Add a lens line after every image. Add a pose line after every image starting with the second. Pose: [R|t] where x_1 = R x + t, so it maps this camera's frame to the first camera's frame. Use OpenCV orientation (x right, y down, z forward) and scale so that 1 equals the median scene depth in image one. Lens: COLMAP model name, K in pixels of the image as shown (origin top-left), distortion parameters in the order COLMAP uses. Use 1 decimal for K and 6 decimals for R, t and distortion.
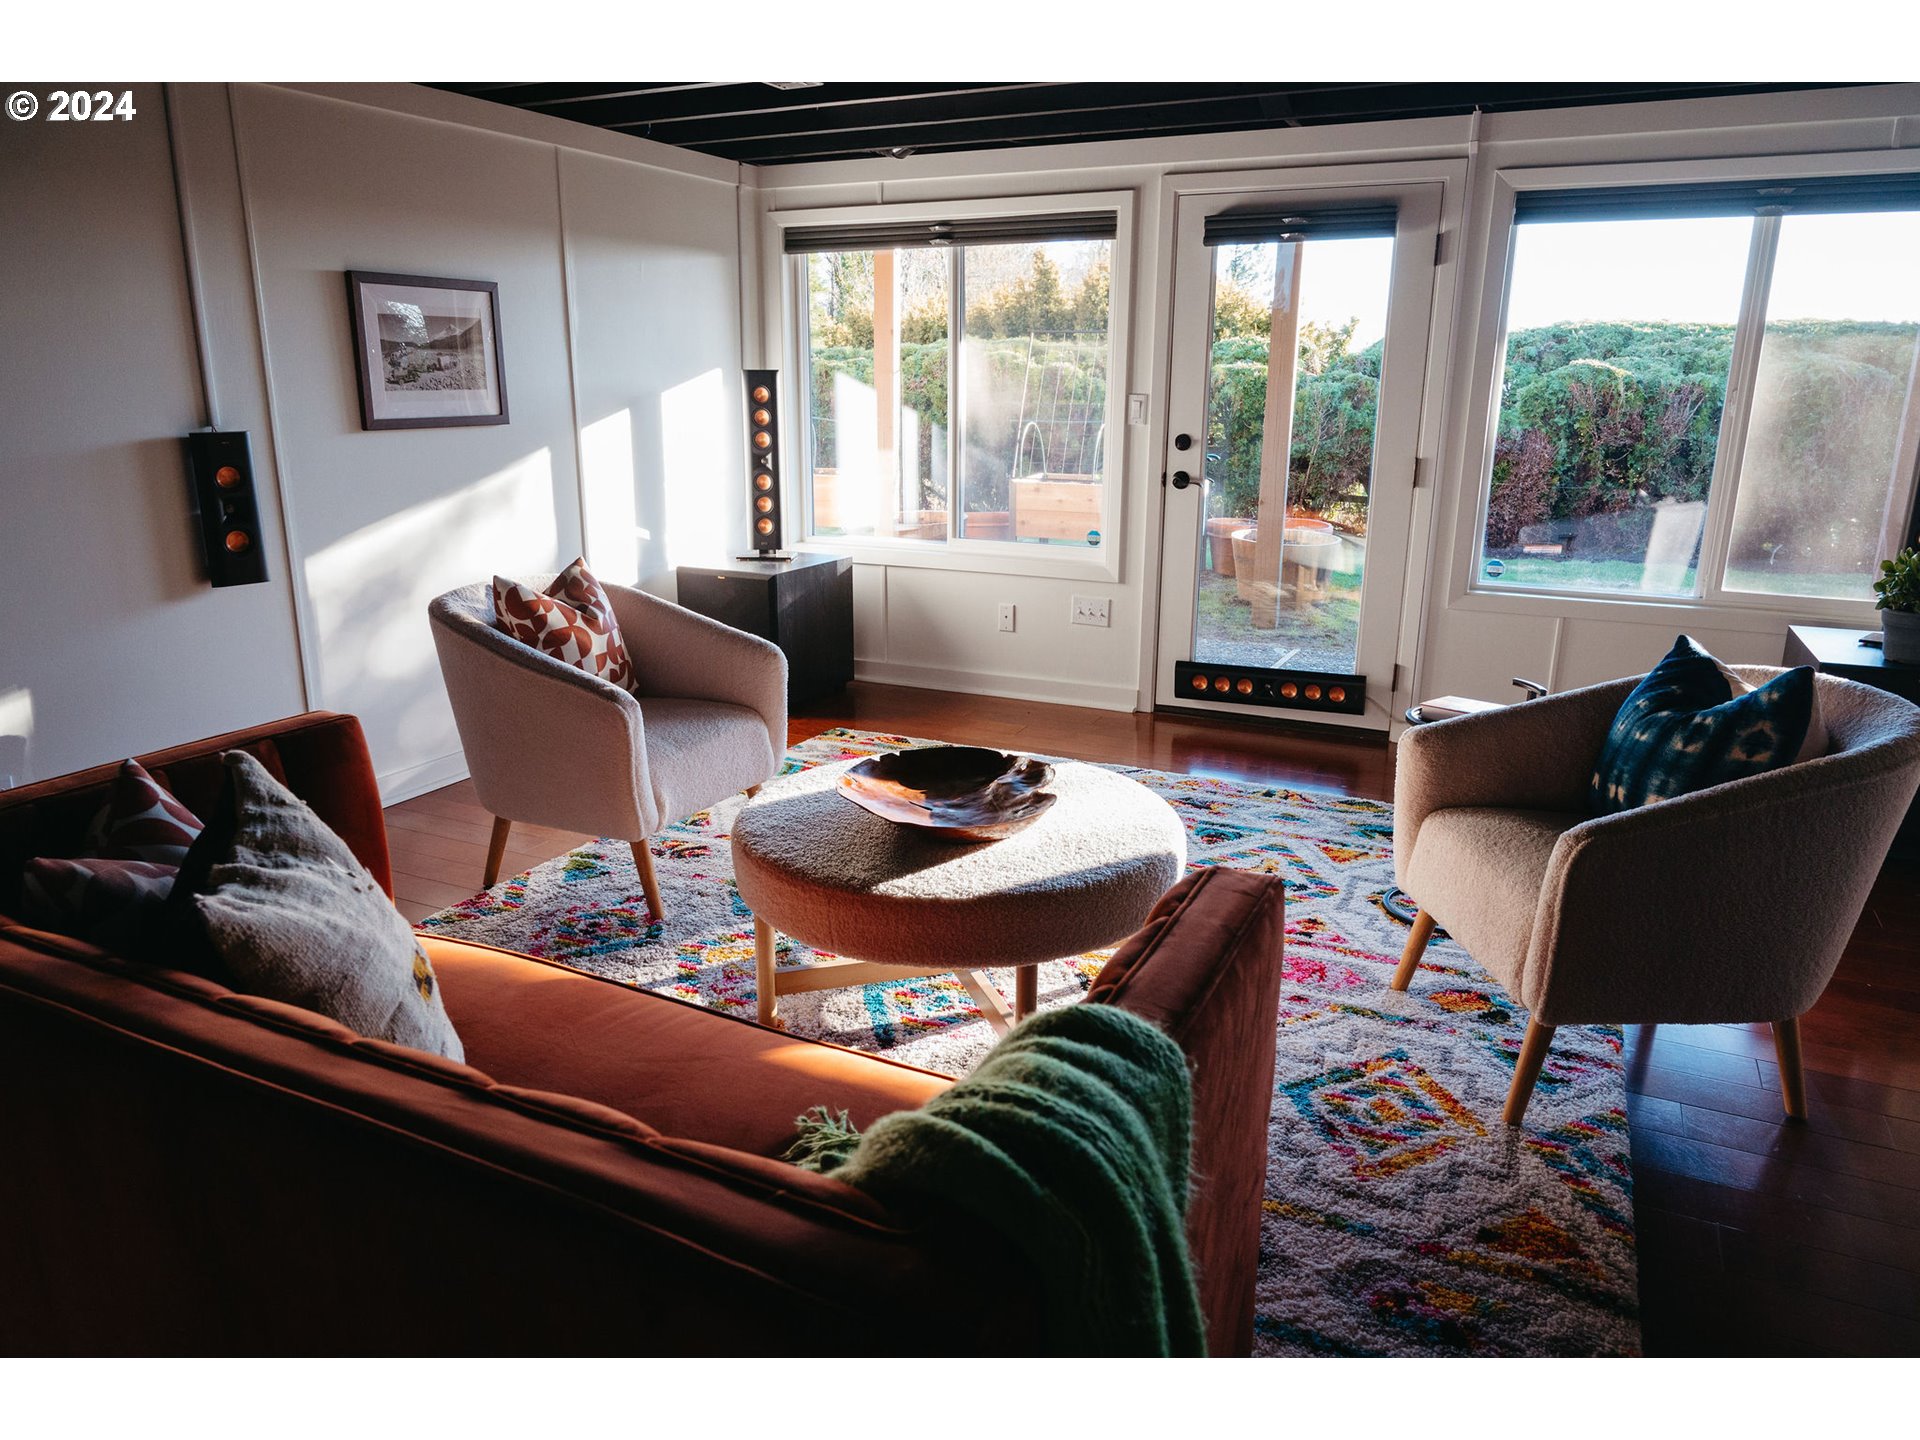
lens RADIAL K [[1275.8, 0, 968.3], [0, 1275.8, 720.0], [0, 0, 1]] dist [-0.005217, 0.000465]
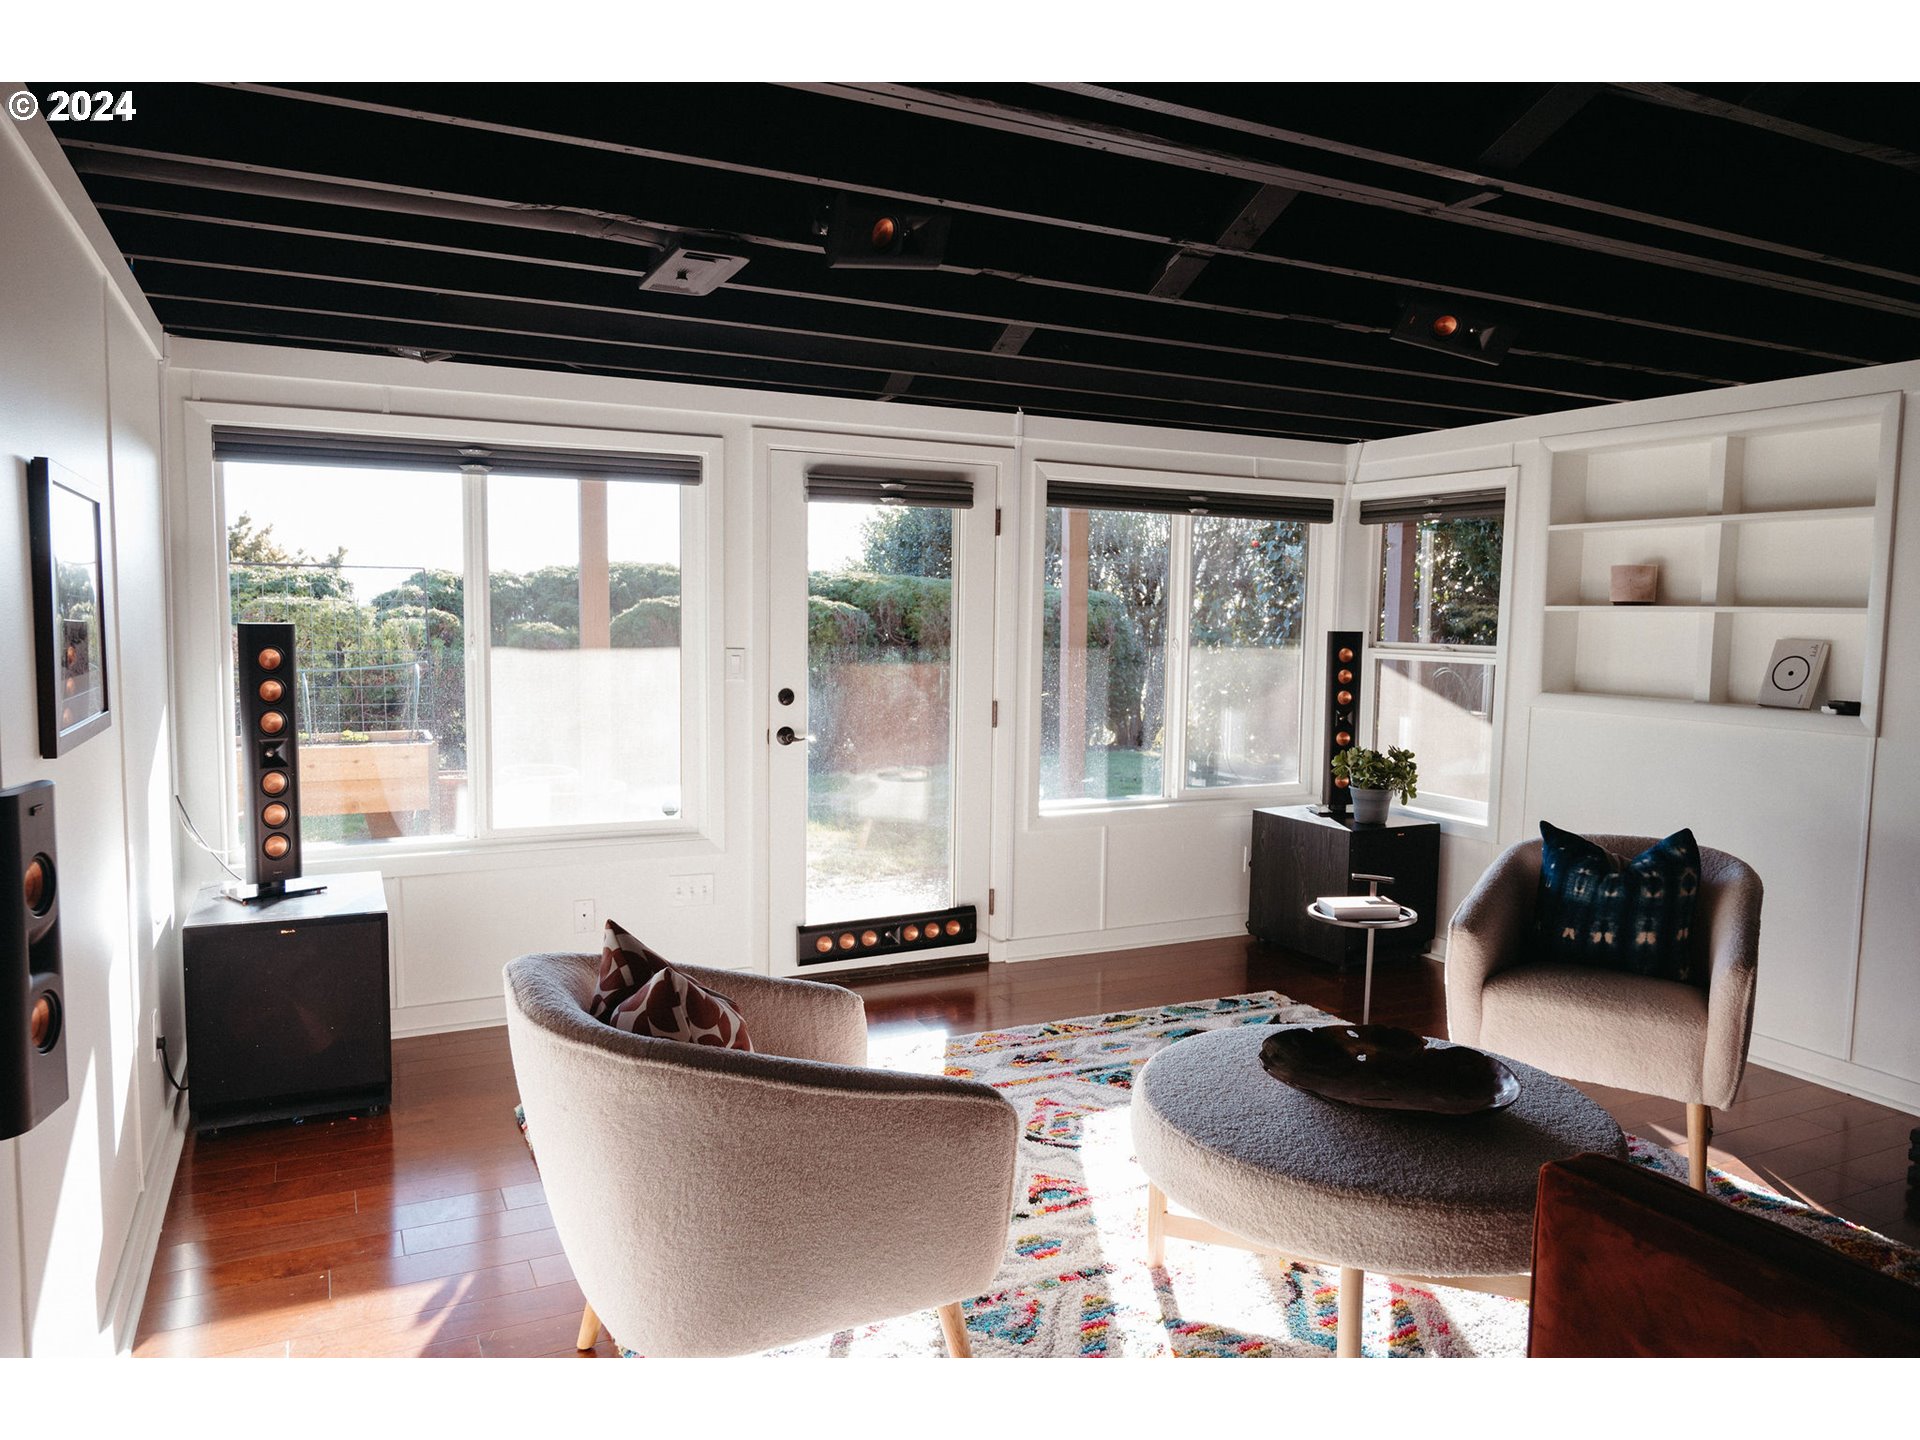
lens RADIAL K [[1266.3, 0, 960.0], [0, 1266.3, 720.0], [0, 0, 1]] dist [0.001735, -0.038919]
pose [[0.622659, -0.061110, 0.780103, -0.545672], [0.194441, 0.977760, -0.078604, -0.112601], [-0.757950, 0.200627, 0.620693, 0.353510]]
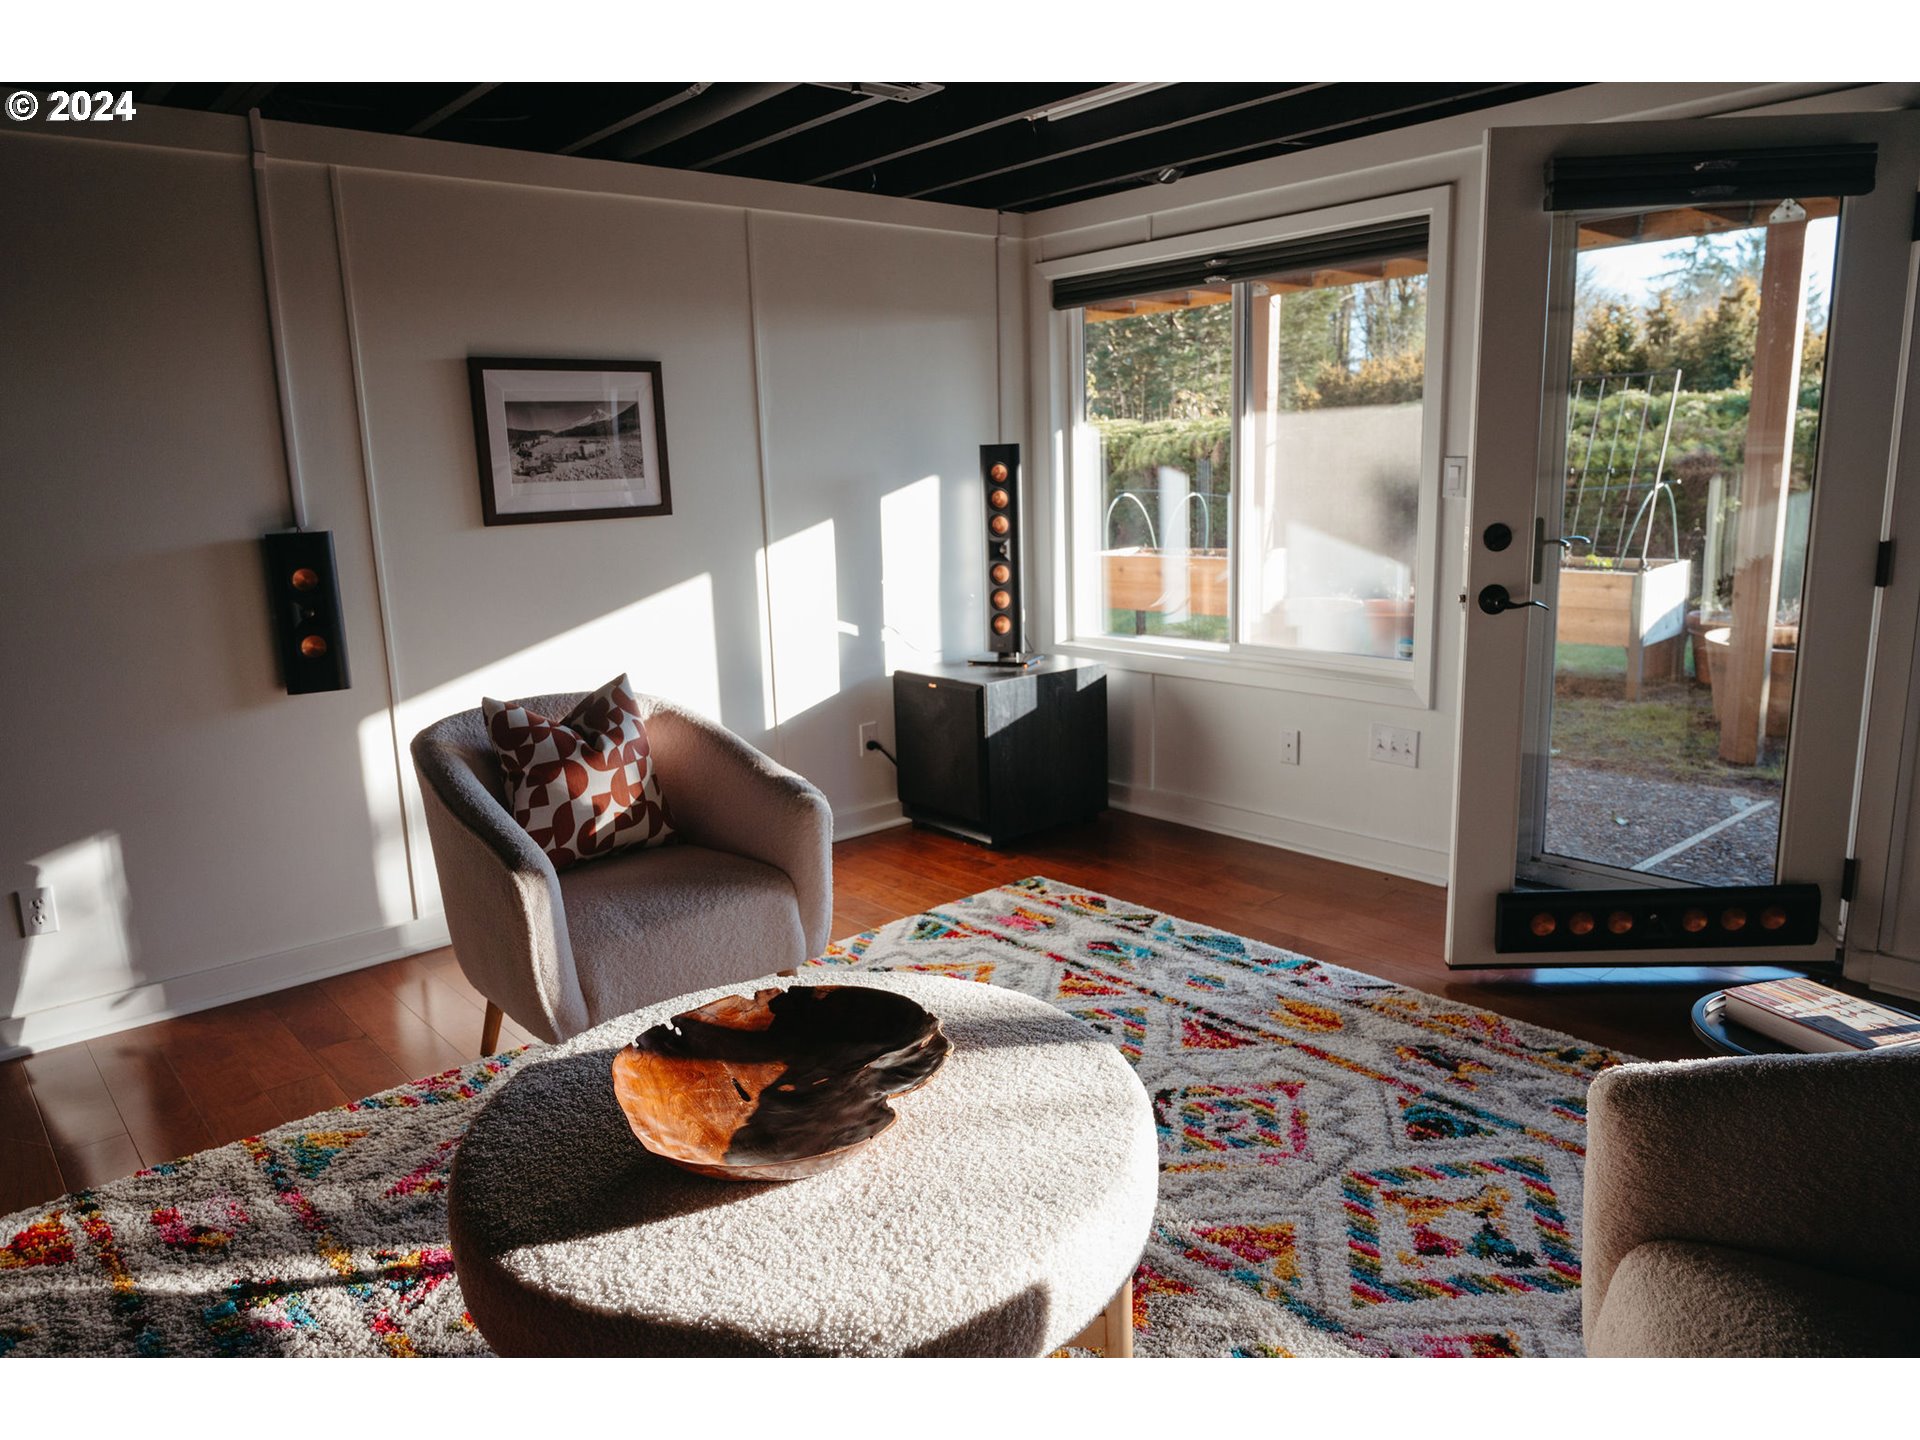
lens RADIAL K [[1283.3, 0, 969.9], [0, 1283.3, 707.2], [0, 0, 1]] dist [-0.006299, 0.002996]
pose [[0.919416, 0.040094, -0.391236, 0.190258], [-0.066237, 0.996366, -0.053549, -0.059976], [0.387667, 0.075149, 0.918731, 0.250610]]
